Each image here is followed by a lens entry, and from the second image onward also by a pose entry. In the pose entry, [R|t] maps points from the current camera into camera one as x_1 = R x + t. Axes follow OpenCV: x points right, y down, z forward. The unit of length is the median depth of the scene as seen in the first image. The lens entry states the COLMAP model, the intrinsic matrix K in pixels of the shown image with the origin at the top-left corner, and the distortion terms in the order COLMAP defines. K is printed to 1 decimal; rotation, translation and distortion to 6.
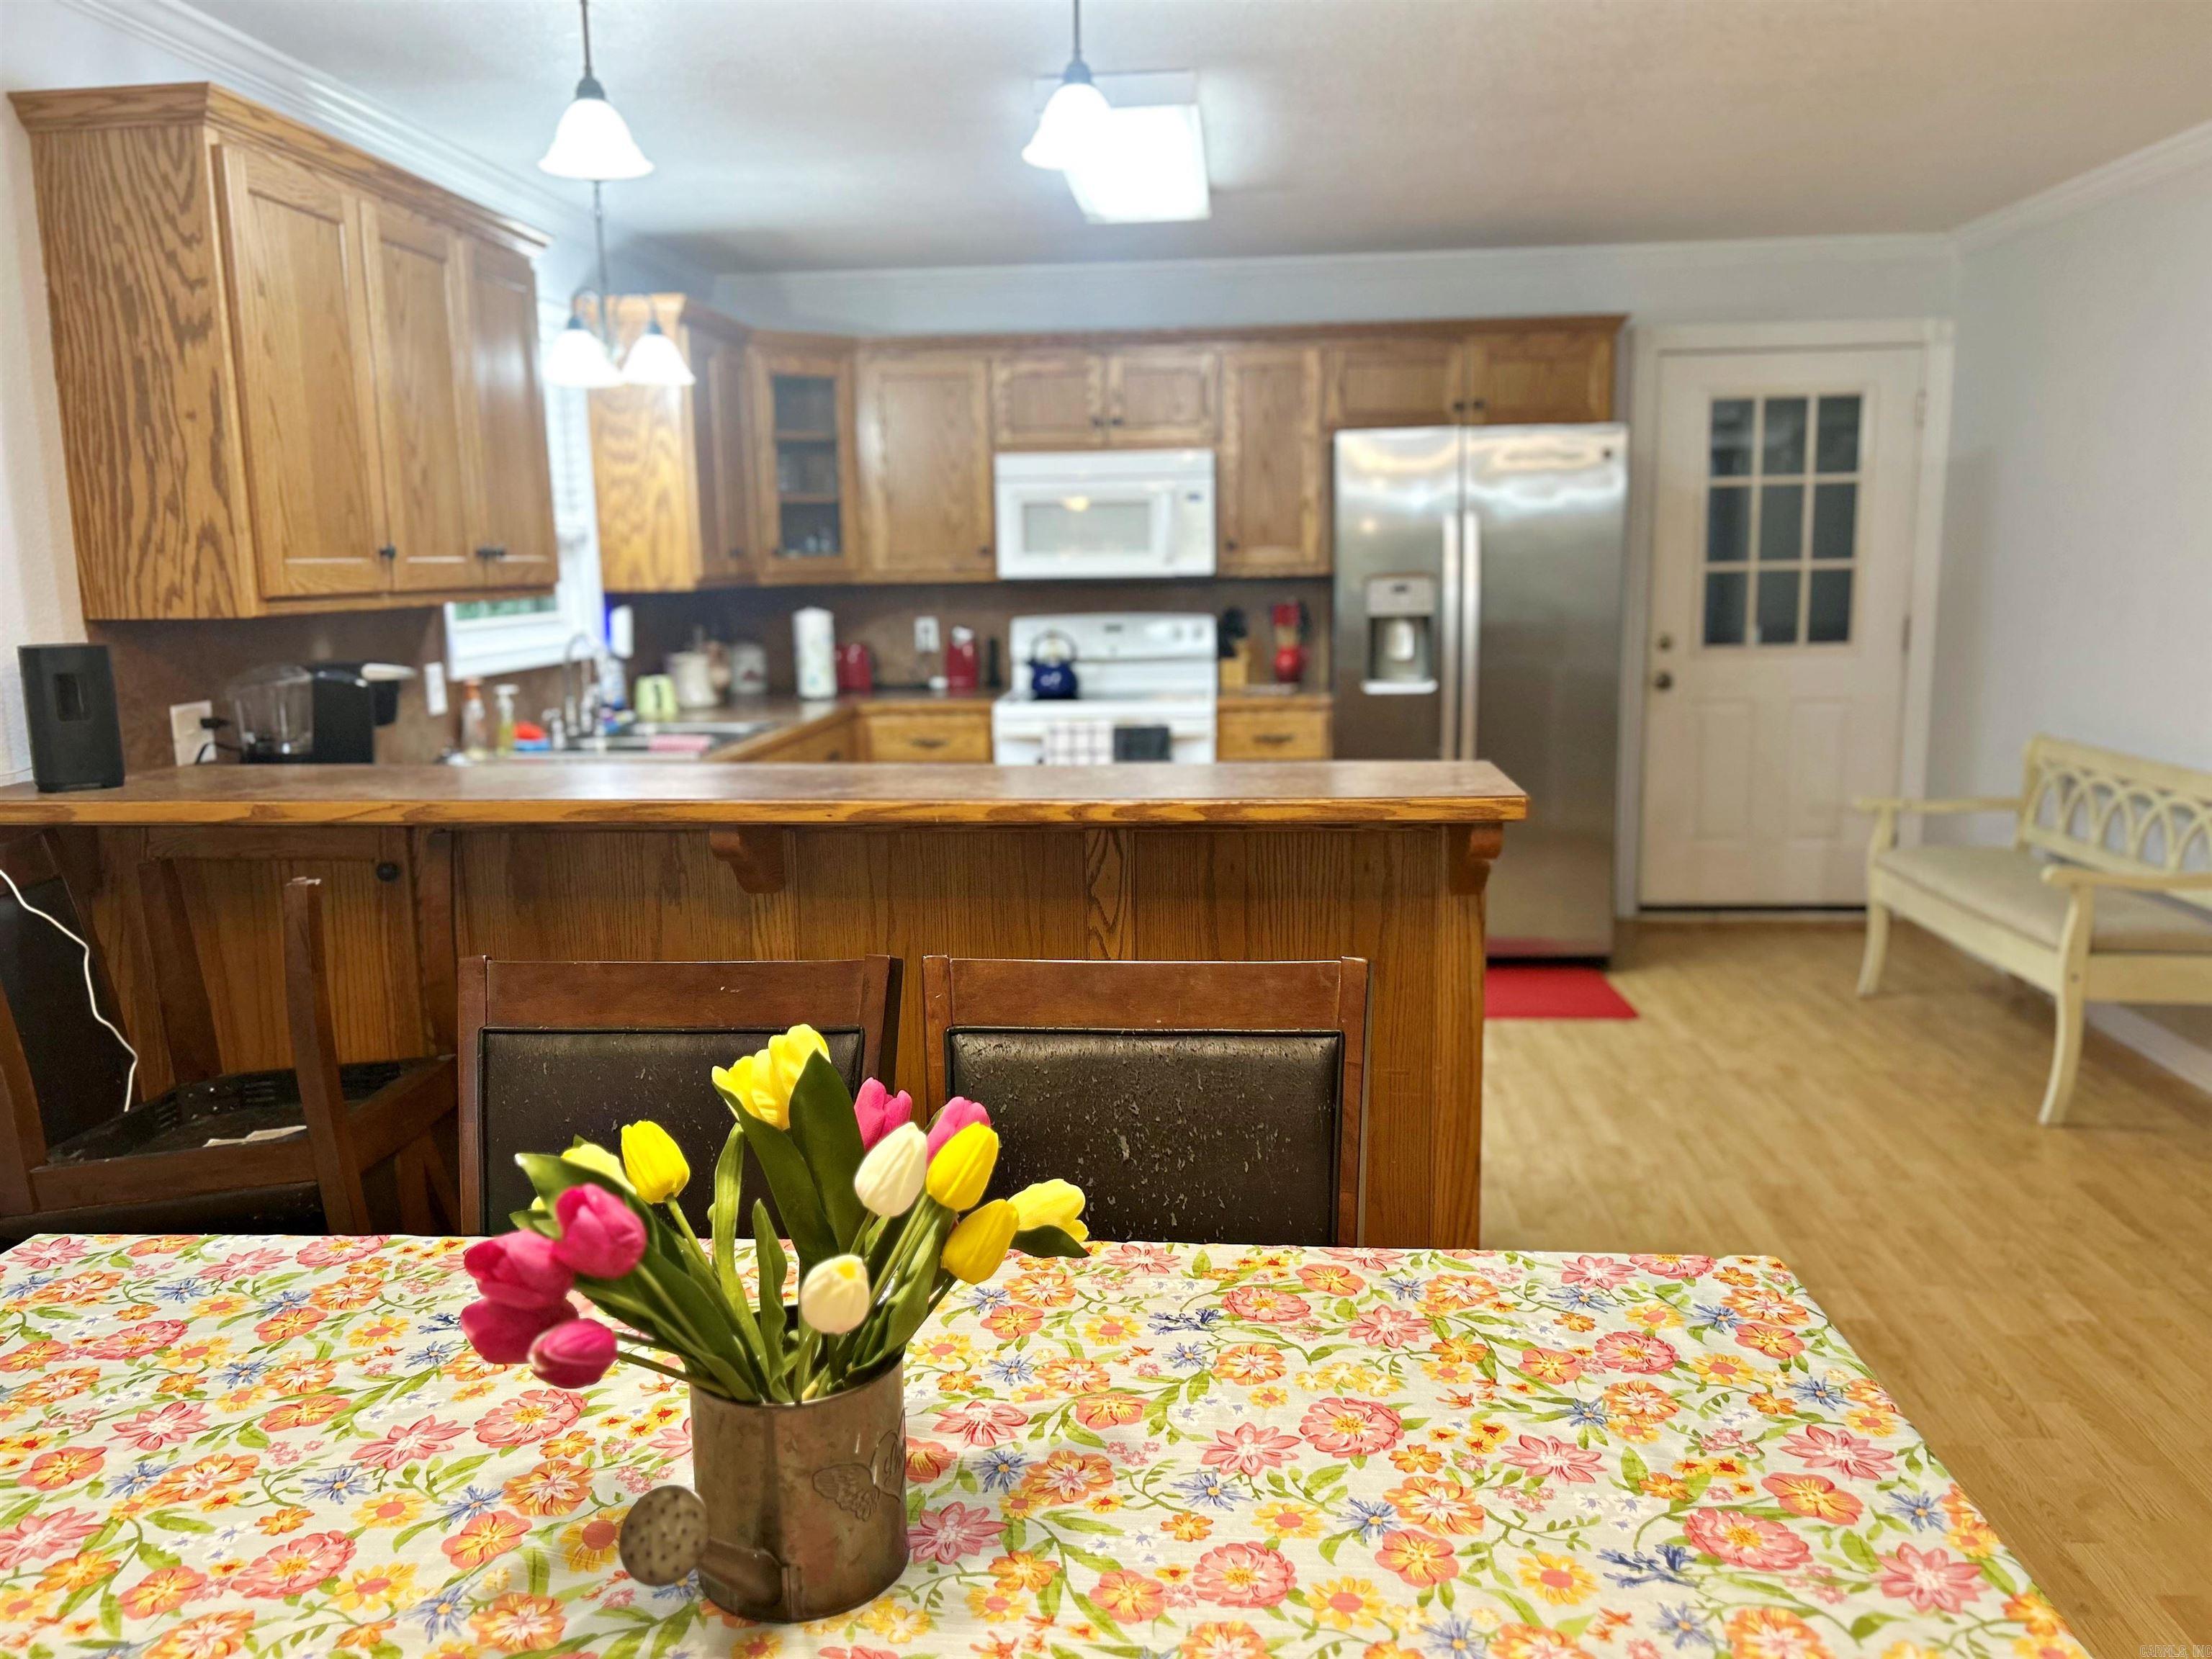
lens RADIAL K [[1663.1, 0, 1104.5], [0, 1663.1, 836.0], [0, 0, 1]] dist [0.068413, -0.083382]
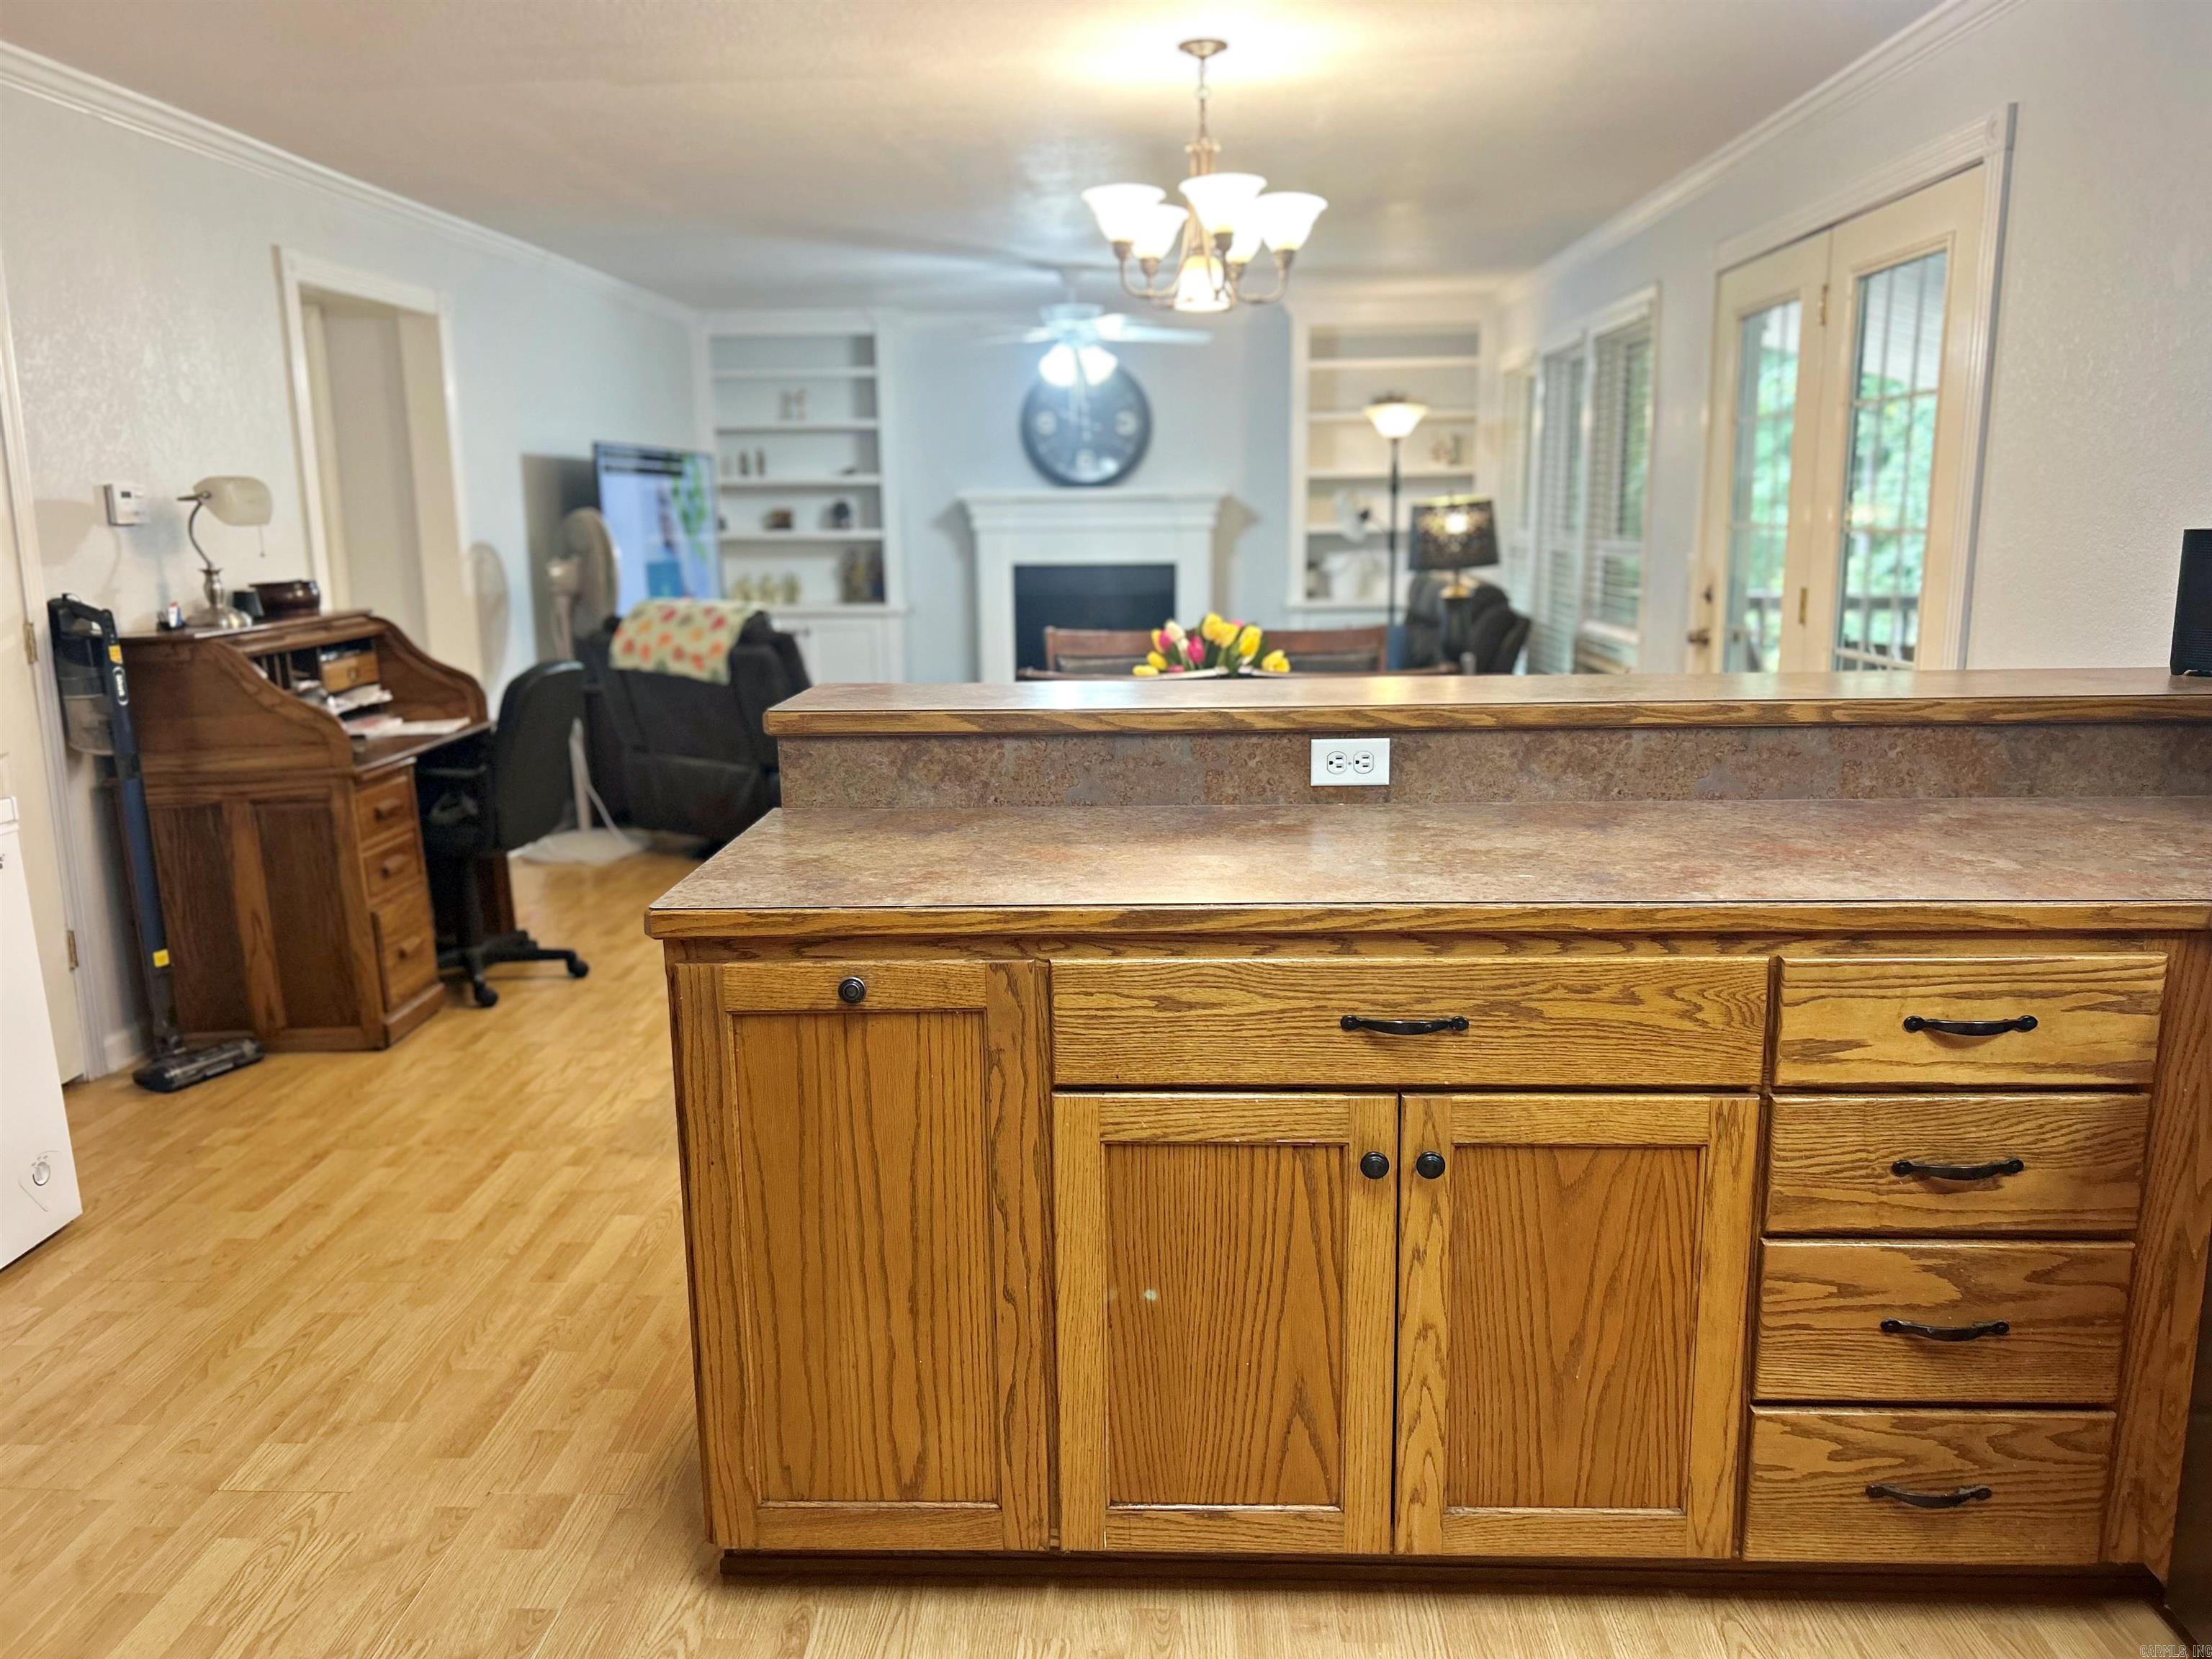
lens RADIAL K [[1663.1, 0, 1100.7], [0, 1663.1, 837.3], [0, 0, 1]] dist [0.068413, -0.083382]
pose [[-0.998705, 0.037246, -0.034665, 0.042646], [0.022411, 0.933647, 0.357493, -0.149011], [0.045680, 0.356253, -0.933272, 0.939869]]
